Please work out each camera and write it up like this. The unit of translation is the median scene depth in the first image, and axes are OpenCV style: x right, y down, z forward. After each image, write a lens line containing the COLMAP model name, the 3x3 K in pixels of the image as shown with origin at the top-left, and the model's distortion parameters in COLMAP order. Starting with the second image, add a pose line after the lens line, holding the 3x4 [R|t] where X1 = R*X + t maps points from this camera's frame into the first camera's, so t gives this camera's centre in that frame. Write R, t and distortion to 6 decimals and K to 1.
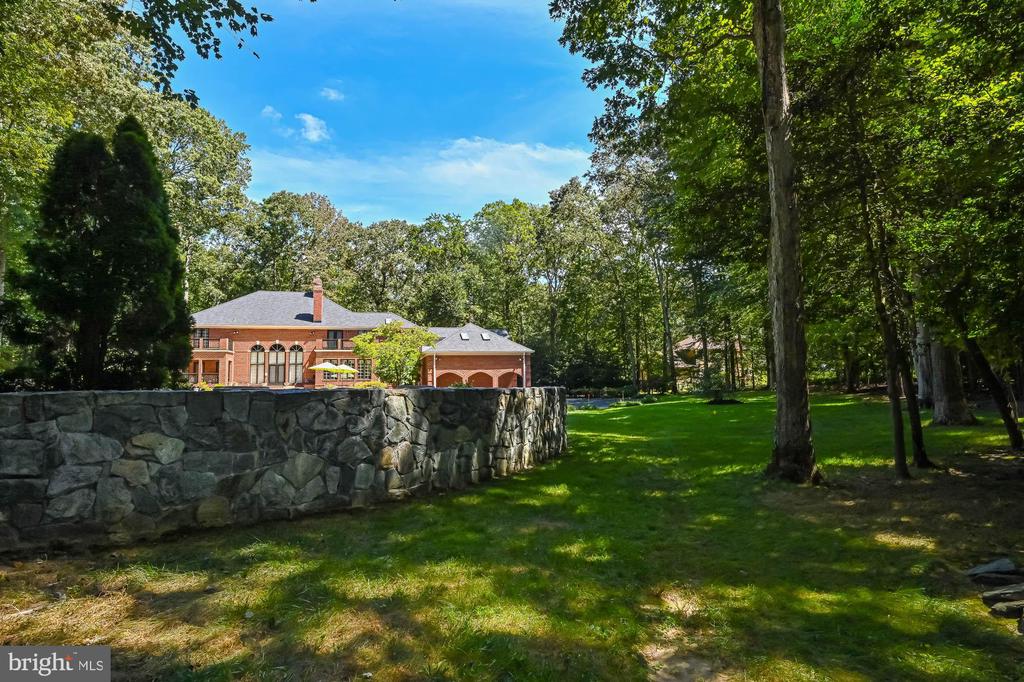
lens RADIAL K [[539.1, 0, 510.8], [0, 539.1, 338.5], [0, 0, 1]] dist [-0.017076, 0.001928]
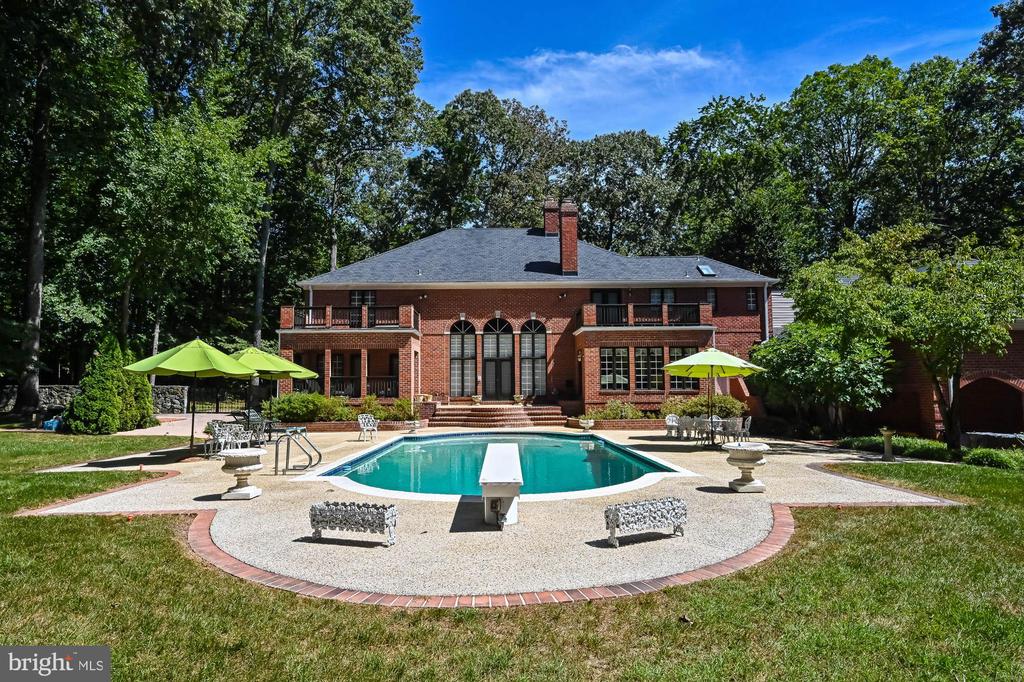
lens RADIAL K [[576.8, 0, 505.1], [0, 576.8, 340.3], [0, 0, 1]] dist [-0.001374, -0.001800]
pose [[0.968053, -0.012839, -0.250415, -0.250617], [0.015245, 0.999854, 0.007669, 0.022814], [0.250280, -0.011241, 0.968108, 0.406346]]
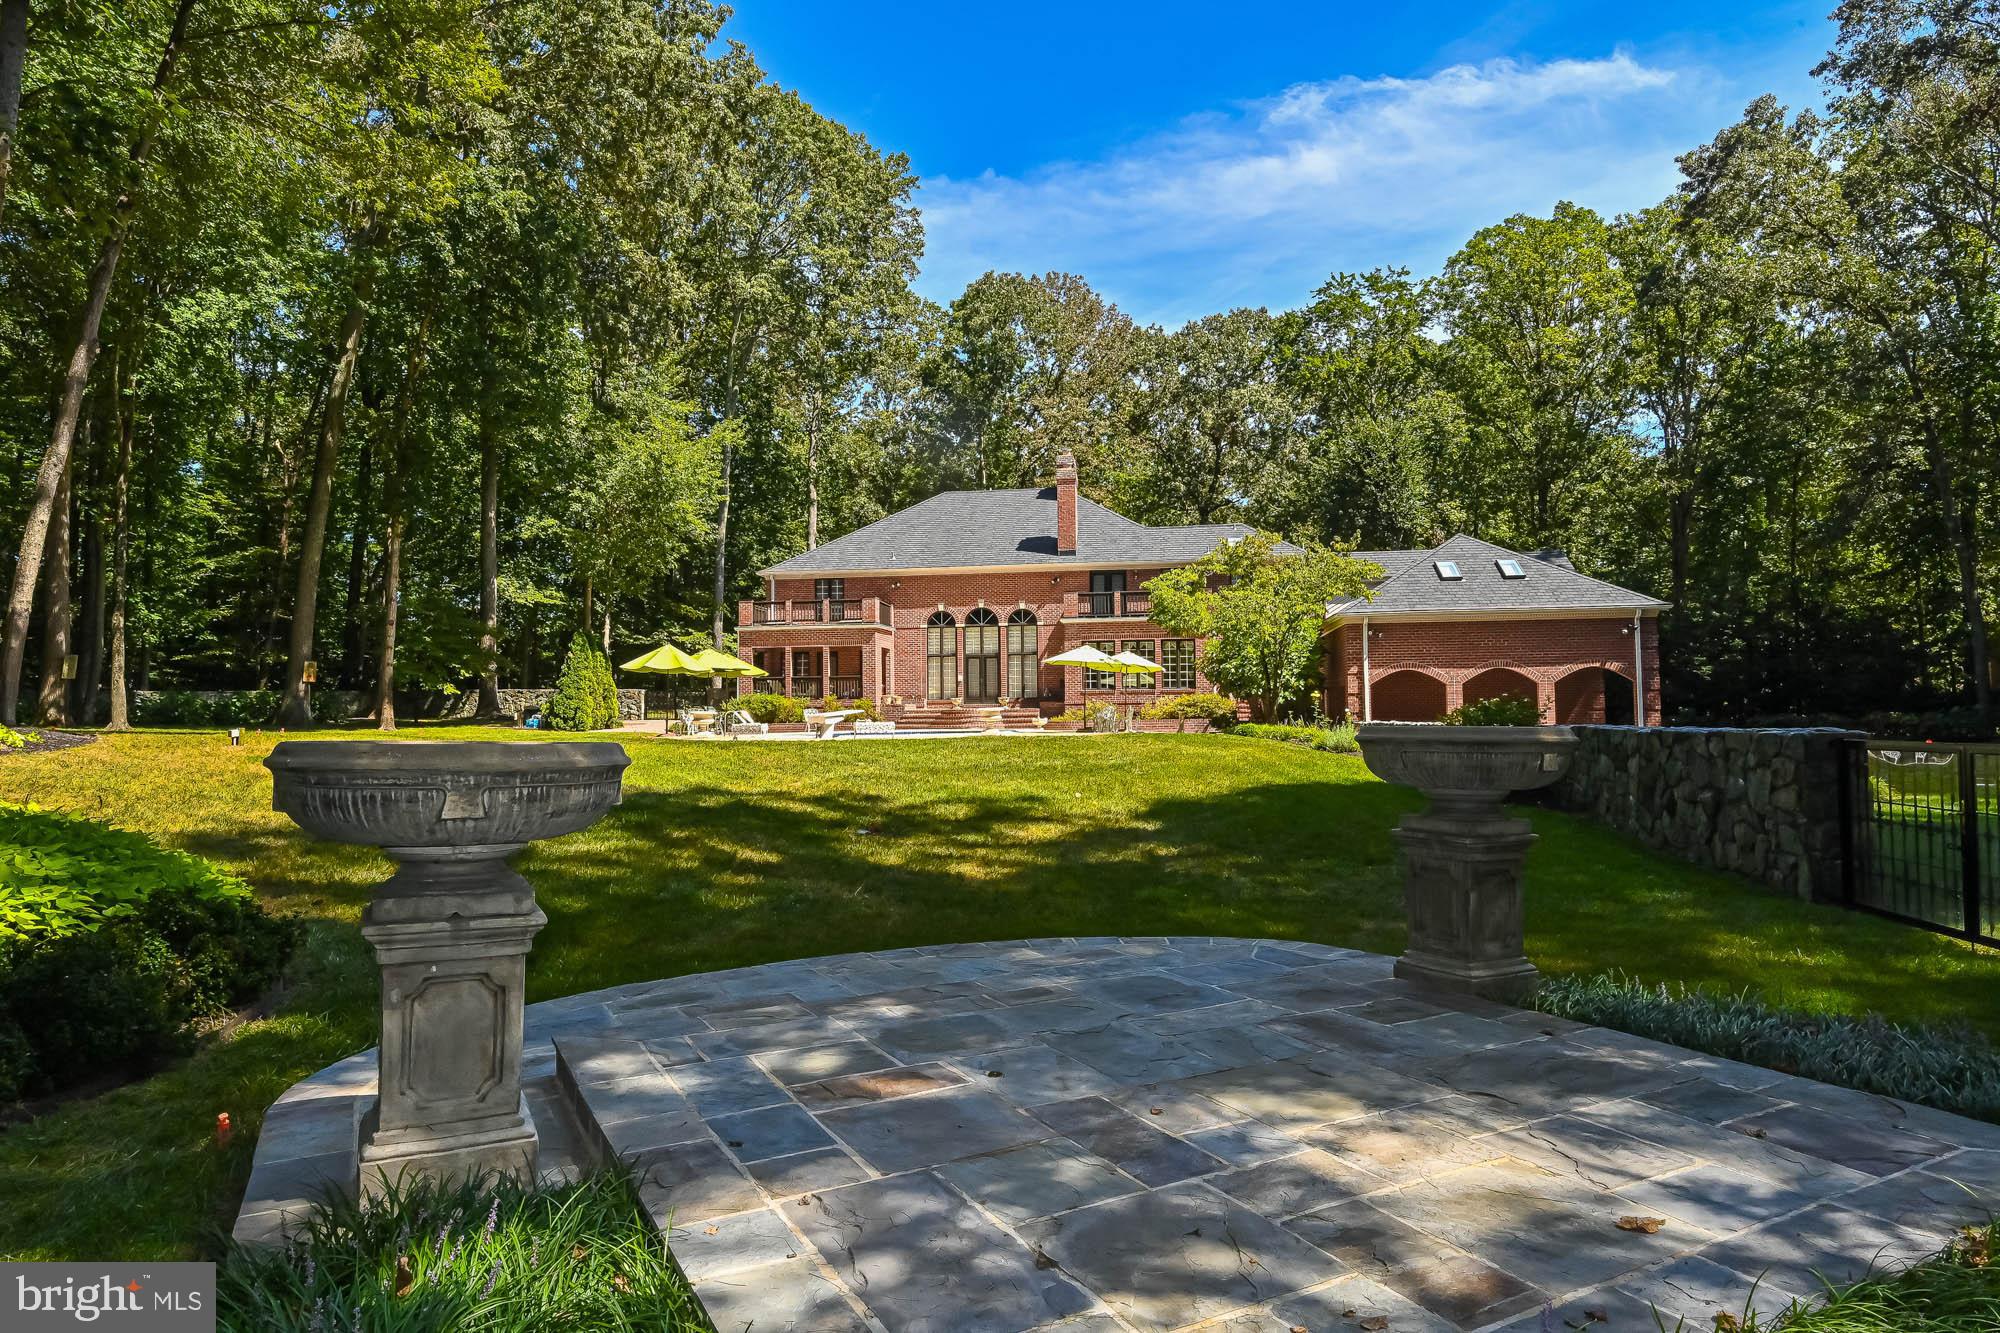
lens RADIAL K [[1126.5, 0, 999.2], [0, 1126.5, 663.6], [0, 0, 1]] dist [-0.001374, -0.001800]
pose [[0.913032, -0.009959, -0.407766, -0.041523], [0.031705, 0.998410, 0.046605, 0.010777], [0.406653, -0.055480, 0.911896, 0.144744]]
